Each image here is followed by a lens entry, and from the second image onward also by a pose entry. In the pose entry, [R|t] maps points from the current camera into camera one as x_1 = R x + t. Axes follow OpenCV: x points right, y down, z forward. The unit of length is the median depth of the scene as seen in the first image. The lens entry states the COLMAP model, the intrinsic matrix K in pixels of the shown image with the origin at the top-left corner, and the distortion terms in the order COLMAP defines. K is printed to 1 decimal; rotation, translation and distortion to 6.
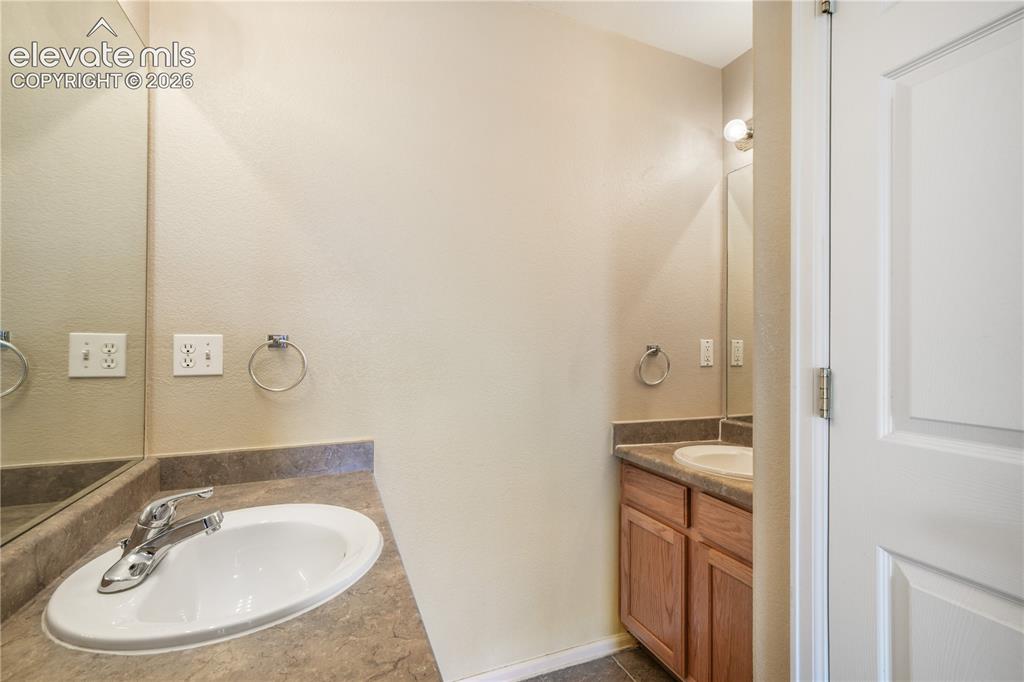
lens RADIAL K [[445.1, 0, 509.8], [0, 445.1, 344.2], [0, 0, 1]] dist [0.007733, 0.000888]
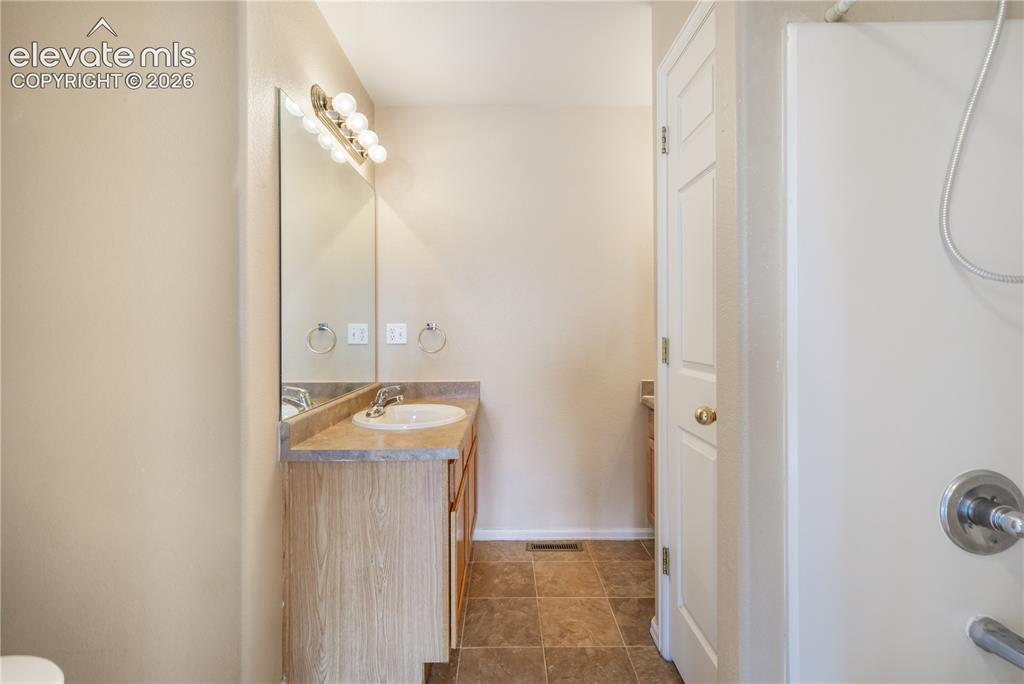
lens RADIAL K [[443.1, 0, 511.6], [0, 443.1, 336.7], [0, 0, 1]] dist [0.001900, 0.000028]
pose [[0.931468, -0.004273, -0.363798, 0.523066], [0.012813, 0.999696, 0.021065, 0.000924], [0.363597, -0.024283, 0.931240, -0.685635]]
